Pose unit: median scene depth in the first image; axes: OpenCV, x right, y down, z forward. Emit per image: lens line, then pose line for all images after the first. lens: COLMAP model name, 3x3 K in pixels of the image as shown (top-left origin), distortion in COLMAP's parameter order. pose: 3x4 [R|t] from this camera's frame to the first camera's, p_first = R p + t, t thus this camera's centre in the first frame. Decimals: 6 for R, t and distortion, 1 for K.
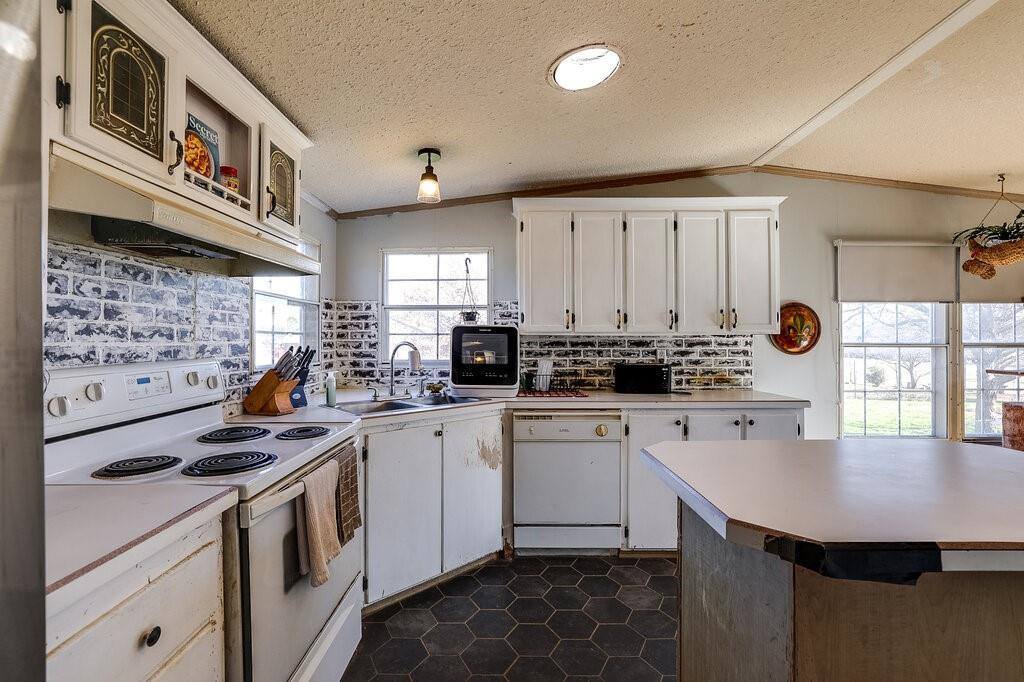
lens RADIAL K [[449.7, 0, 508.1], [0, 449.7, 337.1], [0, 0, 1]] dist [-0.040460, 0.021714]
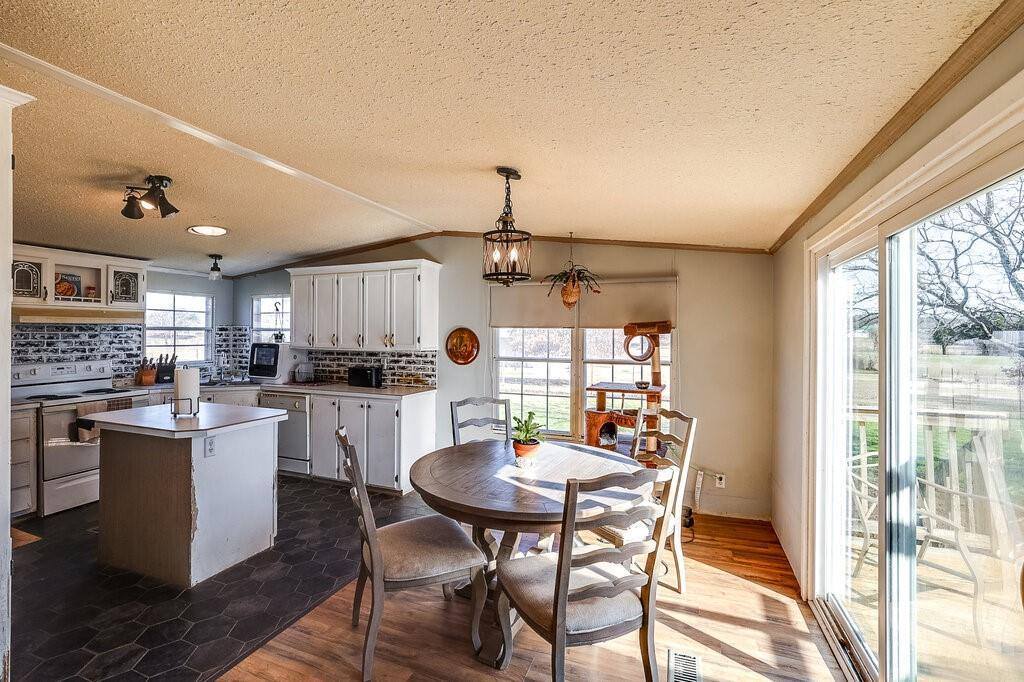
lens RADIAL K [[454.1, 0, 499.5], [0, 454.1, 332.1], [0, 0, 1]] dist [-0.042442, 0.021799]
pose [[0.936685, 0.005427, -0.350132, 1.249396], [-0.004260, 0.999983, 0.004105, -0.069775], [0.350148, -0.002354, 0.936691, -0.295348]]
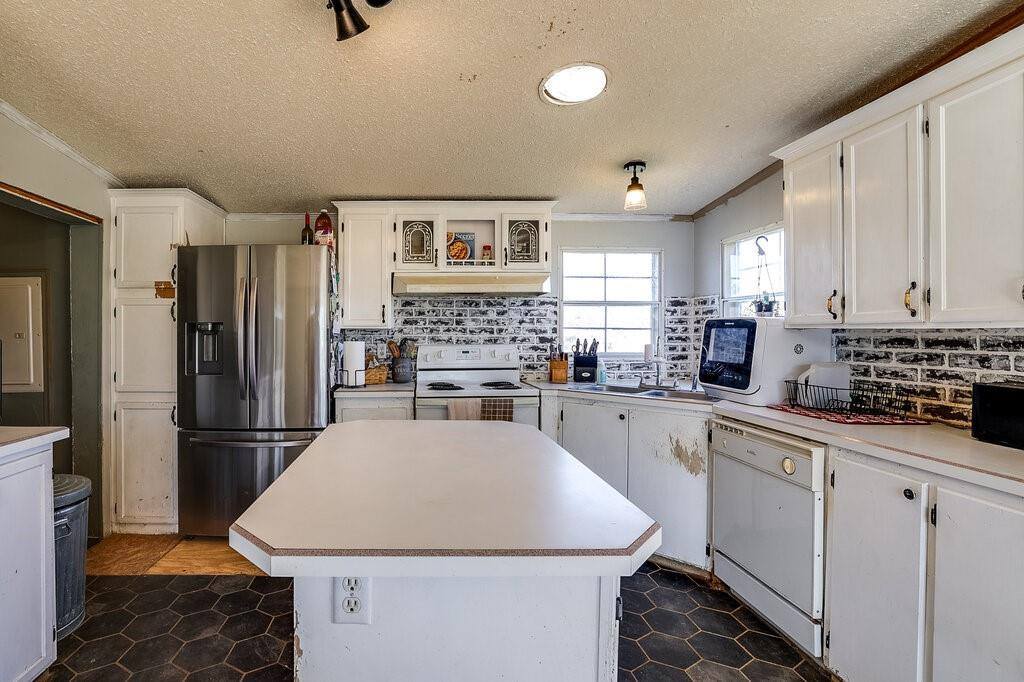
lens RADIAL K [[473.1, 0, 426.8], [0, 473.1, 334.2], [0, 0, 1]] dist [-0.045691, 0.014084]
pose [[0.032033, 0.004184, -0.999478, 0.722372], [0.004963, 0.999978, 0.004346, -0.001378], [0.999474, -0.005100, 0.032012, 0.334429]]
